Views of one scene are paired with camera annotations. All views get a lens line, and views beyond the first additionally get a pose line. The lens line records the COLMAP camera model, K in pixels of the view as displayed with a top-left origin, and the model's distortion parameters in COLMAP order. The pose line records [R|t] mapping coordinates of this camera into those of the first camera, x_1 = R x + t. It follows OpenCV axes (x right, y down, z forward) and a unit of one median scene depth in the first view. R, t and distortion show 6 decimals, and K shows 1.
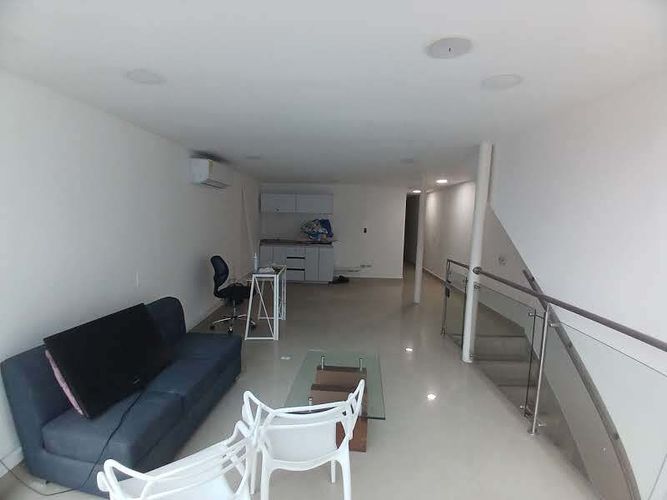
lens RADIAL K [[330.0, 0, 335.4], [0, 330.0, 251.3], [0, 0, 1]] dist [0.025728, -0.059123]
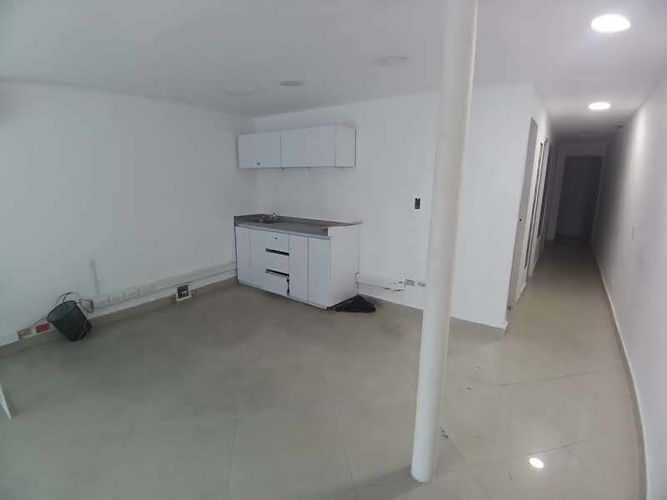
lens RADIAL K [[330.0, 0, 335.4], [0, 330.0, 251.3], [0, 0, 1]] dist [0.025728, -0.059123]
pose [[0.829007, 0.100749, -0.550088, 0.254376], [-0.029041, 0.990067, 0.137564, -0.059156], [0.558483, -0.098067, 0.823699, 0.598357]]
